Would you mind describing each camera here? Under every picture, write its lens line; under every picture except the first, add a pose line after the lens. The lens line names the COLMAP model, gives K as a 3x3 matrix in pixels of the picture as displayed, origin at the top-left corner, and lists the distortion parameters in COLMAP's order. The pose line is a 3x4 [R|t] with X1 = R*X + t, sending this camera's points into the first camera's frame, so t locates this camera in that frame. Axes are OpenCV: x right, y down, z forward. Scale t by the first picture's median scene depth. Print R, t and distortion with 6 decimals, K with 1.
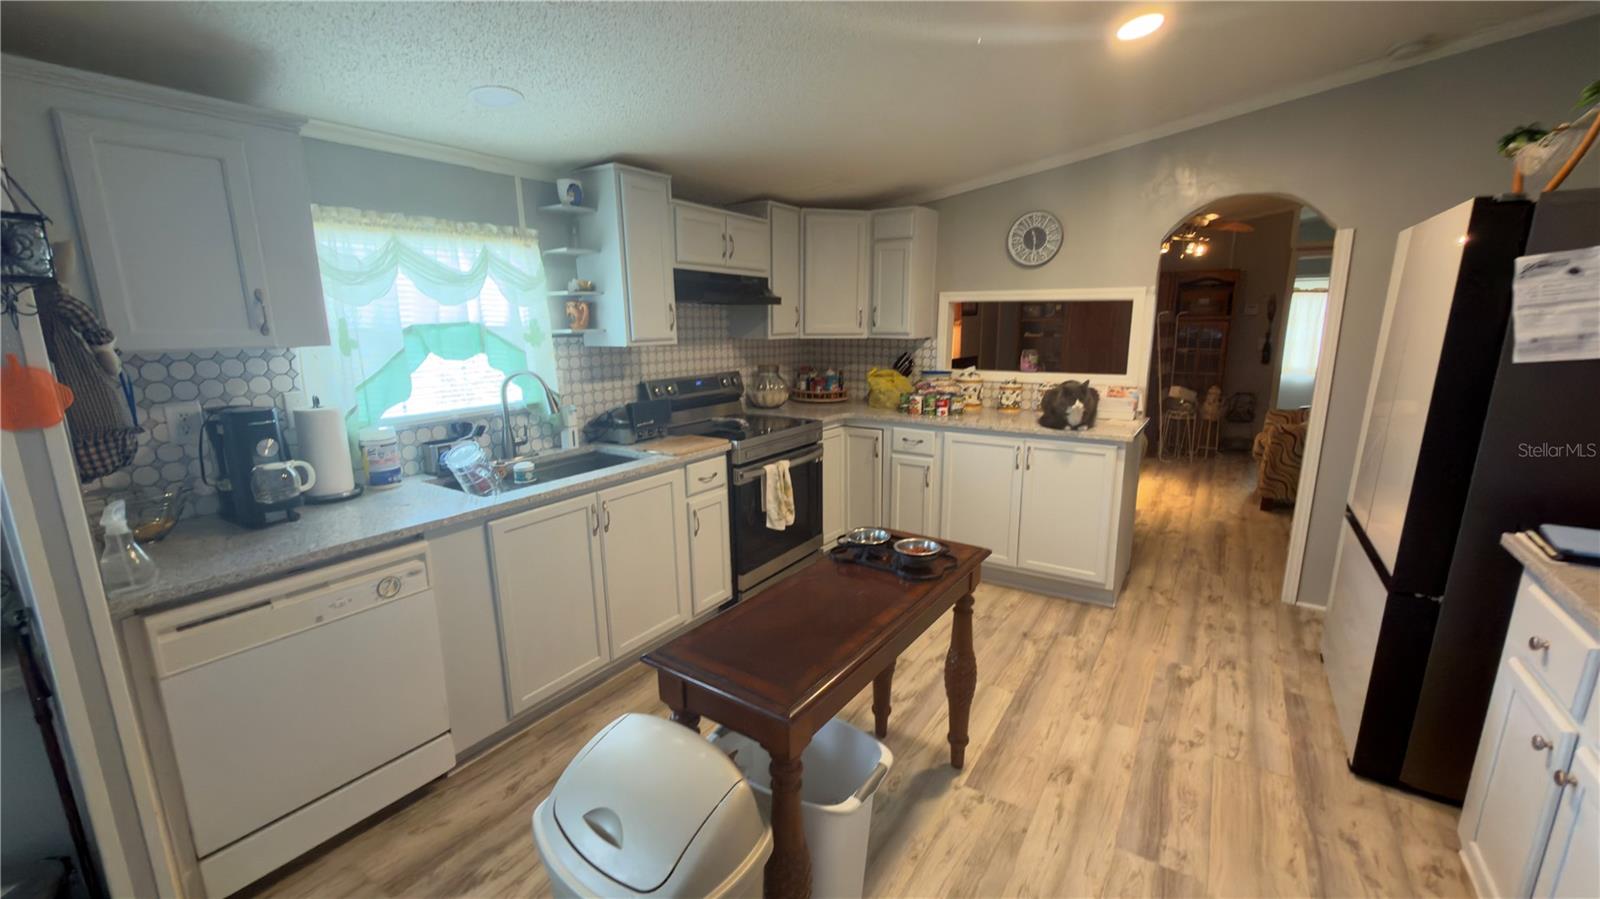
lens RADIAL K [[638.1, 0, 799.1], [0, 638.1, 448.3], [0, 0, 1]] dist [0.000369, -0.000080]
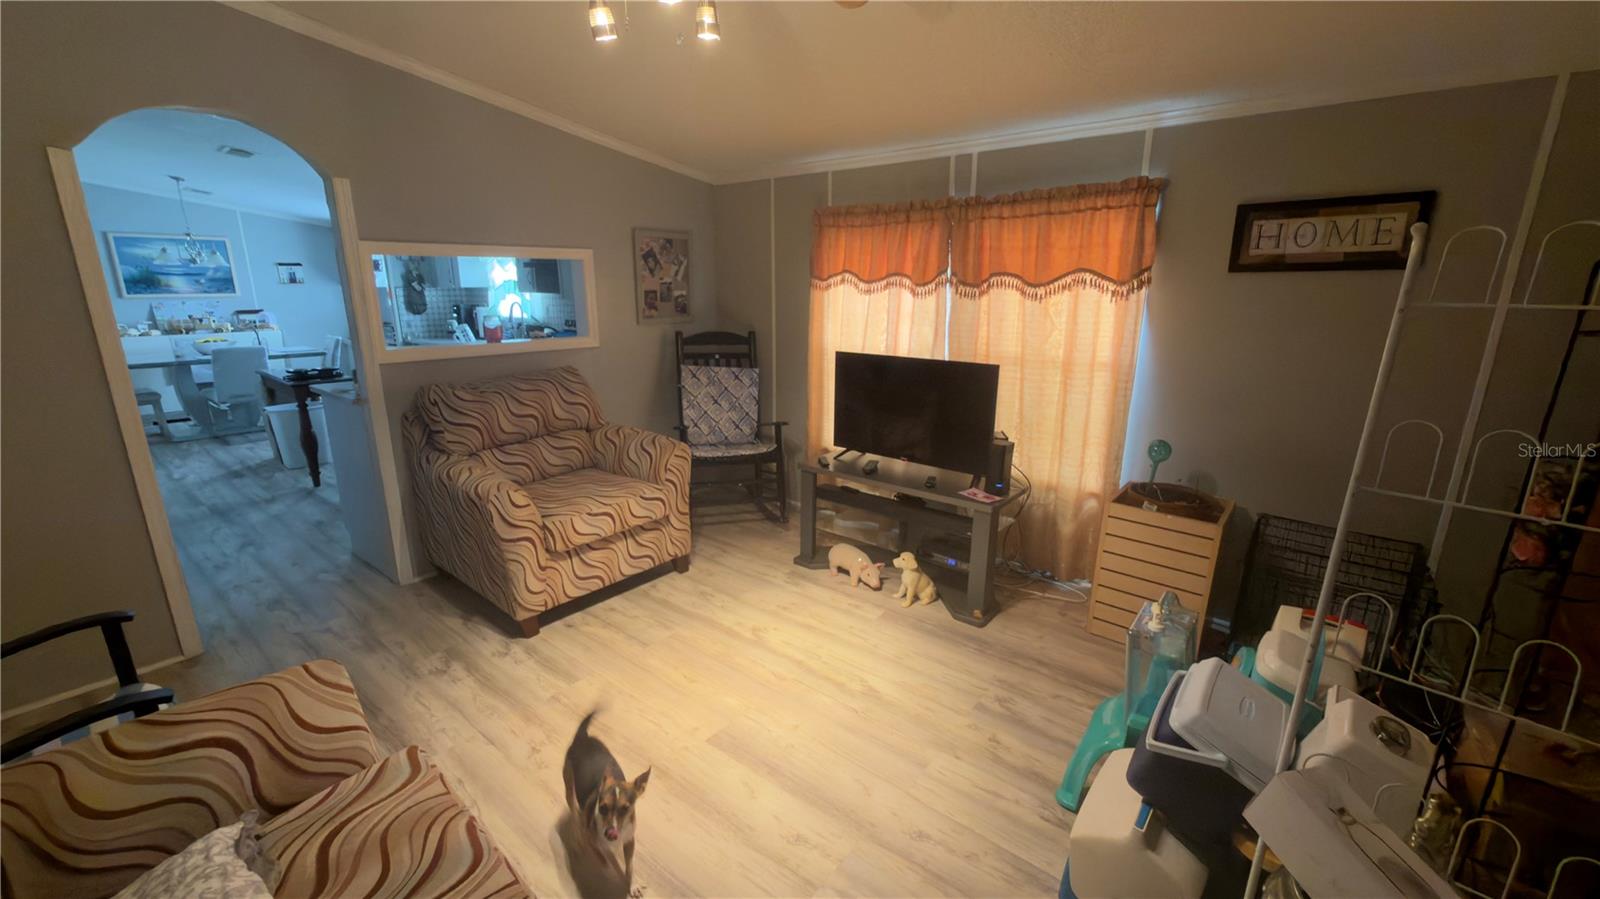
lens RADIAL K [[638.1, 0, 799.1], [0, 638.1, 448.3], [0, 0, 1]] dist [0.000369, -0.000080]
pose [[-0.090585, 0.257165, -0.962112, 1.433215], [-0.200816, 0.941523, 0.270569, -0.361053], [0.975432, 0.217717, -0.033645, 1.756588]]
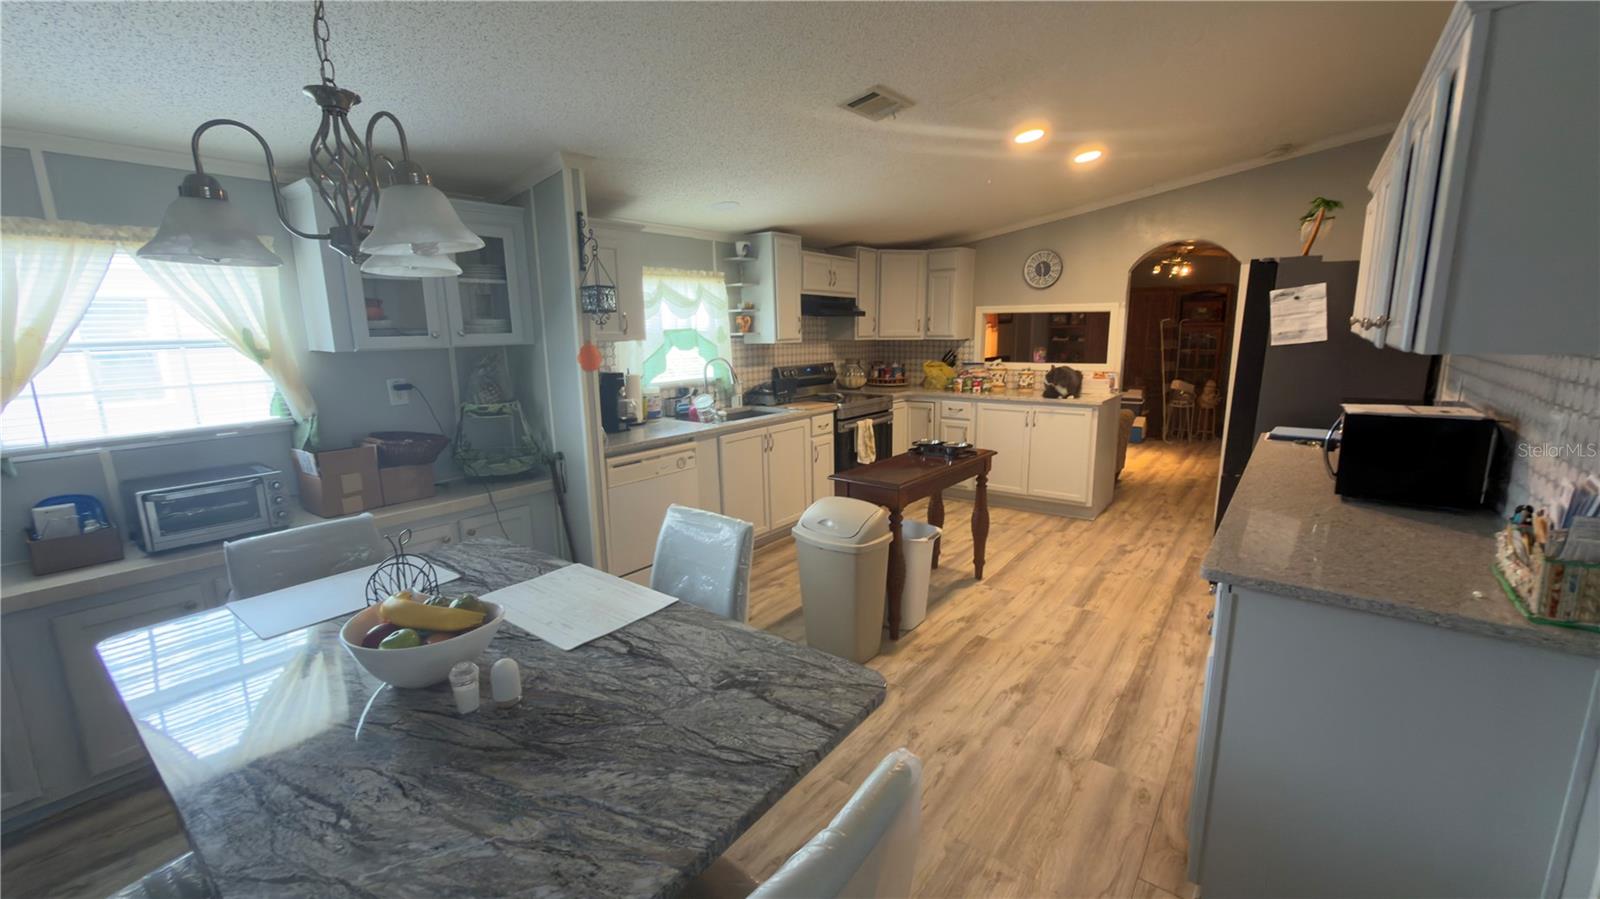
lens RADIAL K [[638.1, 0, 799.1], [0, 638.1, 448.3], [0, 0, 1]] dist [0.000369, -0.000080]
pose [[0.997476, 0.007913, -0.070558, -0.082078], [-0.008905, 0.999866, -0.013757, 0.111502], [0.070440, 0.014350, 0.997413, -0.525074]]
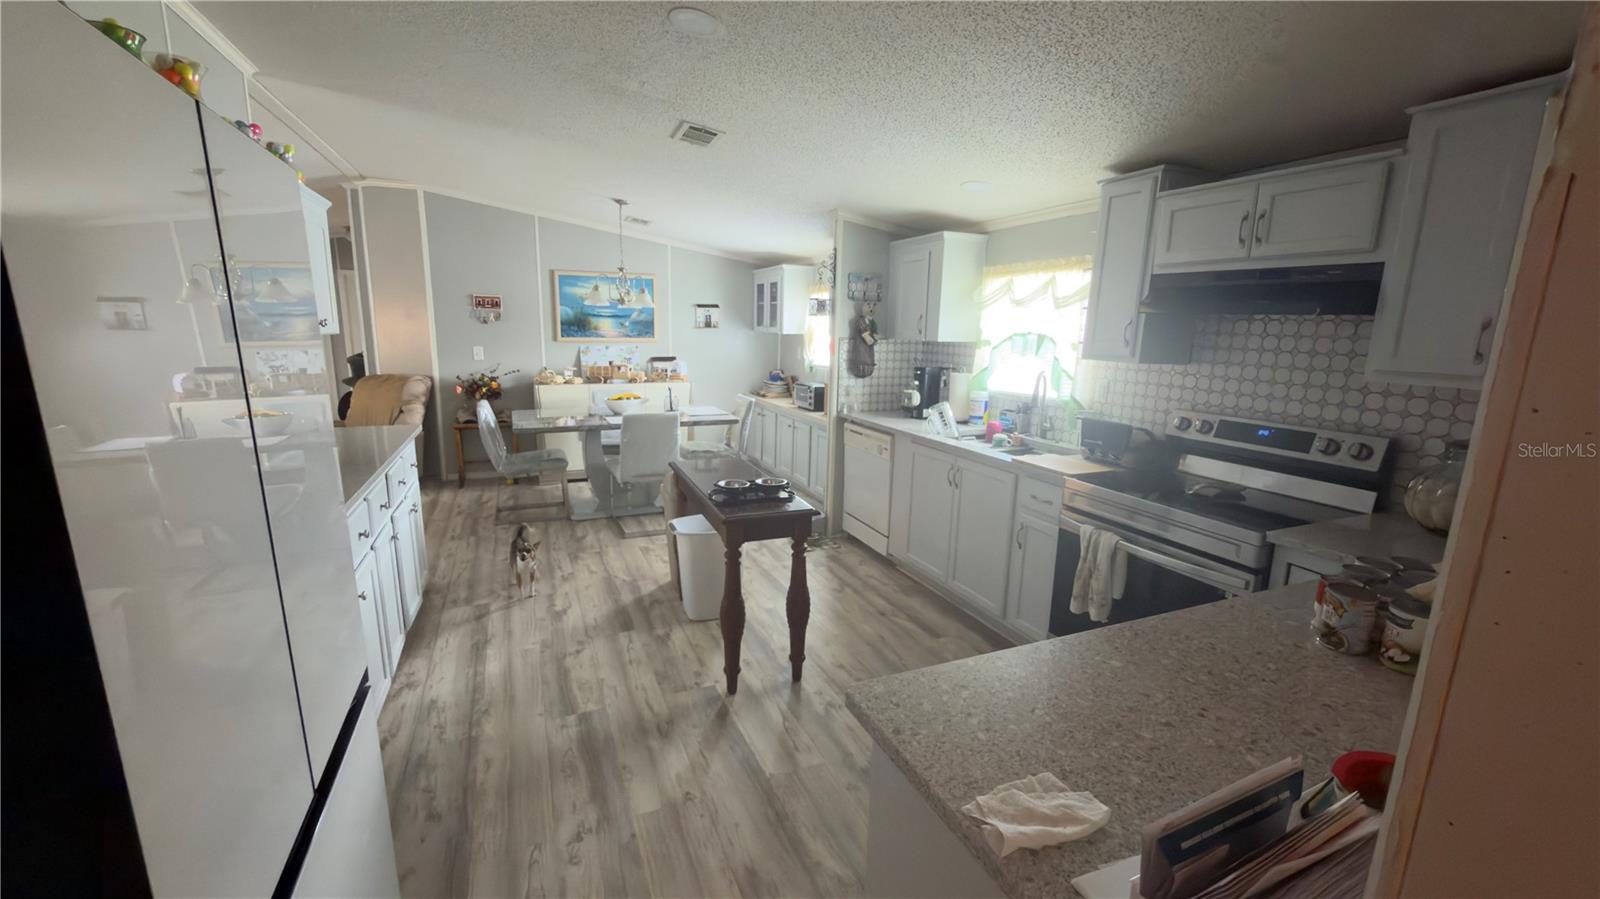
lens RADIAL K [[638.1, 0, 799.1], [0, 638.1, 448.3], [0, 0, 1]] dist [0.000369, -0.000080]
pose [[-0.536883, 0.160469, -0.828255, 0.742561], [-0.183438, 0.936052, 0.300261, -0.221182], [0.823472, 0.313139, -0.473115, 1.020924]]
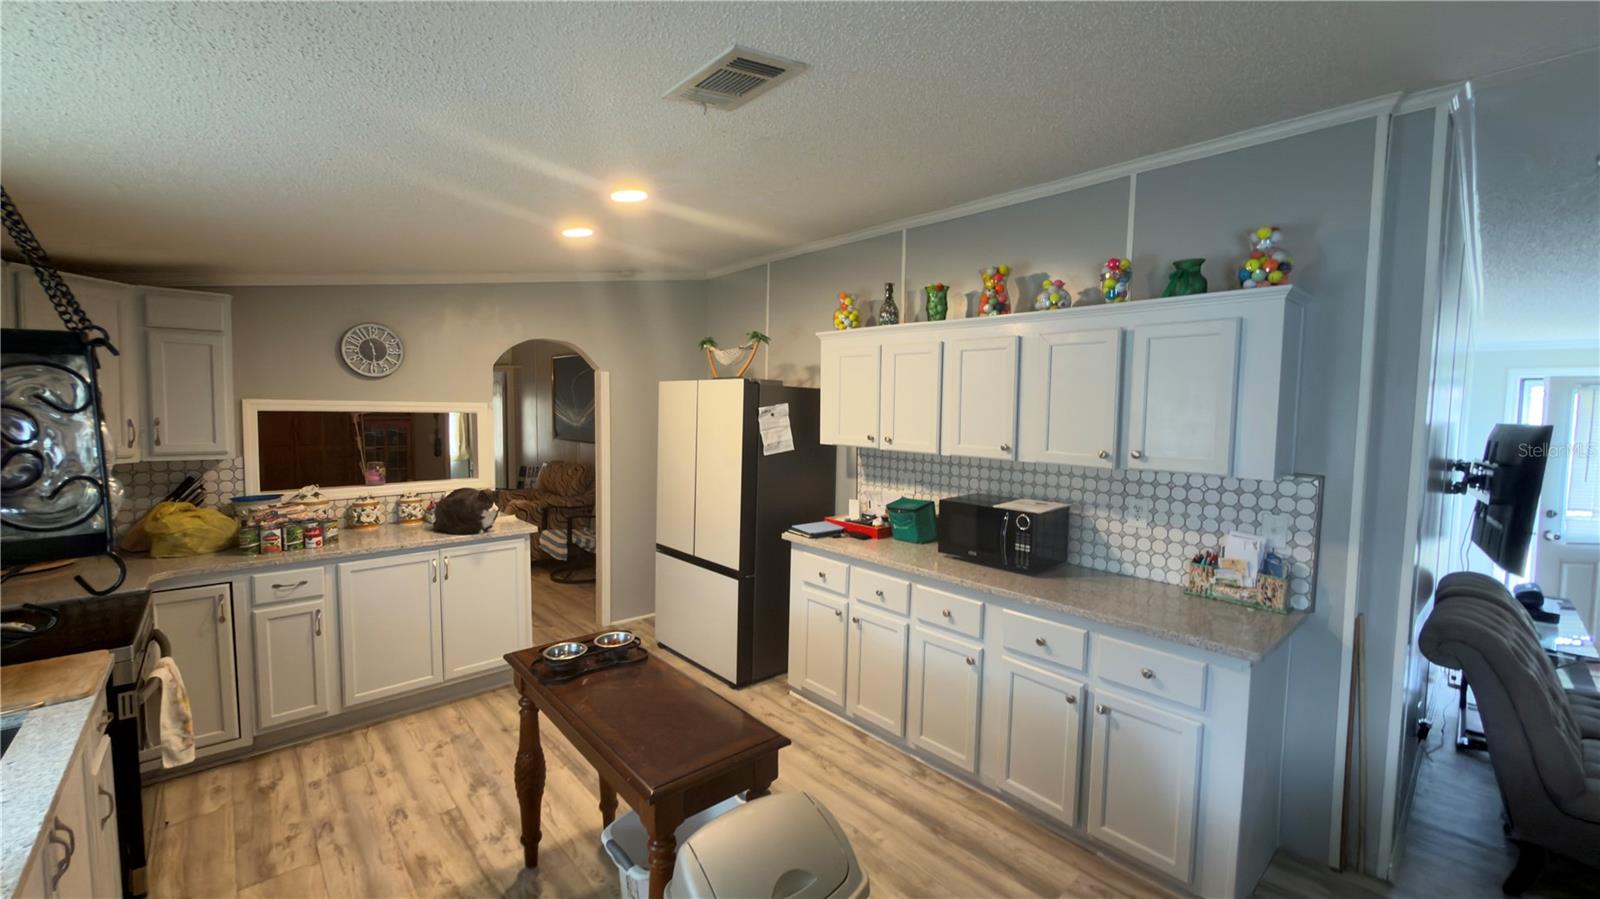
lens RADIAL K [[635.6, 0, 798.9], [0, 635.6, 448.9], [0, 0, 1]] dist [-0.003001, -0.000274]
pose [[0.241917, -0.051647, 0.968921, -0.483221], [0.181210, 0.983418, 0.007175, -0.078107], [-0.953226, 0.173843, 0.247265, 0.185237]]
